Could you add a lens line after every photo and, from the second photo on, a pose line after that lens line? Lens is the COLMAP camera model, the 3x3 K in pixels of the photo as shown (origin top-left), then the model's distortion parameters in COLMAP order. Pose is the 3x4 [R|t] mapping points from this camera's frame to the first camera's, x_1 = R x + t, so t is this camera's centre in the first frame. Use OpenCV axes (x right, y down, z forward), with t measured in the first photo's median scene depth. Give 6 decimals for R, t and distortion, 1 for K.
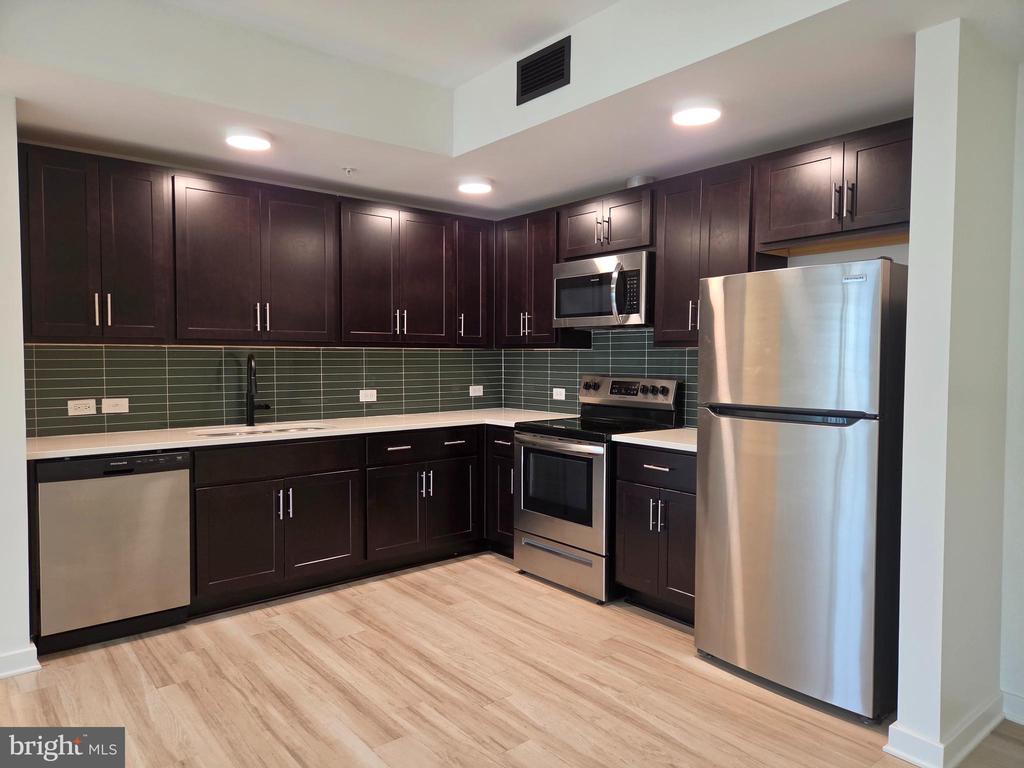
lens RADIAL K [[687.9, 0, 515.2], [0, 687.9, 387.0], [0, 0, 1]] dist [0.054841, -0.041701]
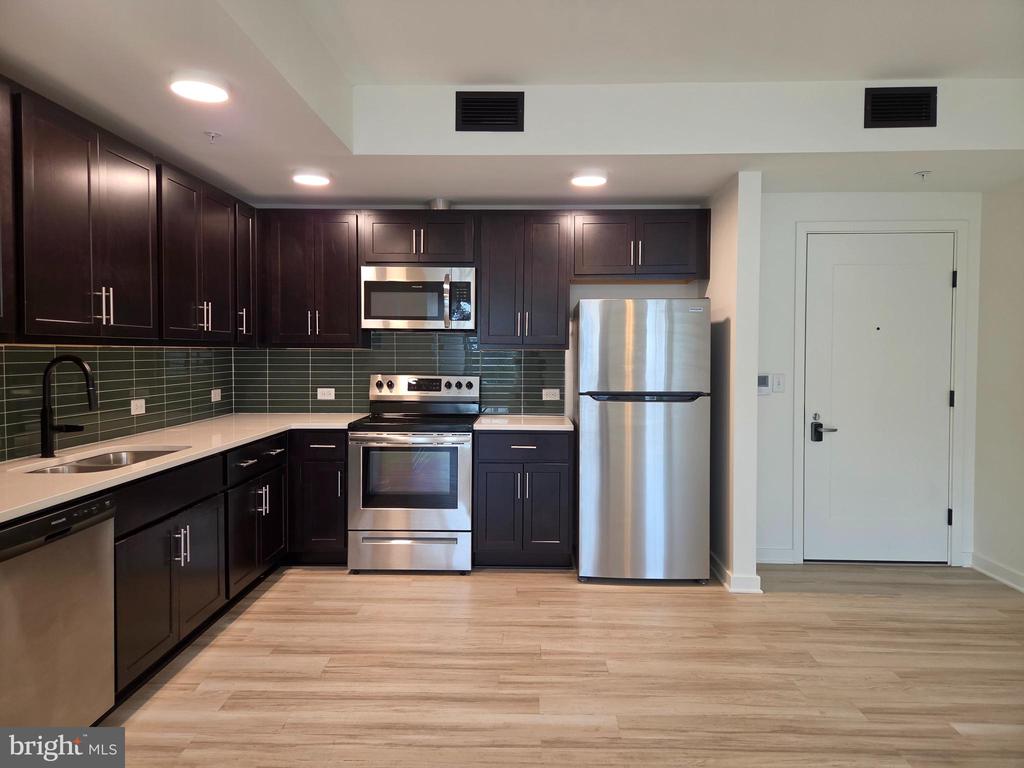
lens RADIAL K [[687.9, 0, 516.2], [0, 687.9, 375.4], [0, 0, 1]] dist [0.054841, -0.041701]
pose [[0.647929, -0.025599, 0.761270, -0.674783], [0.032722, 0.999448, 0.005758, -0.017272], [-0.760998, 0.021179, 0.648409, 0.189623]]
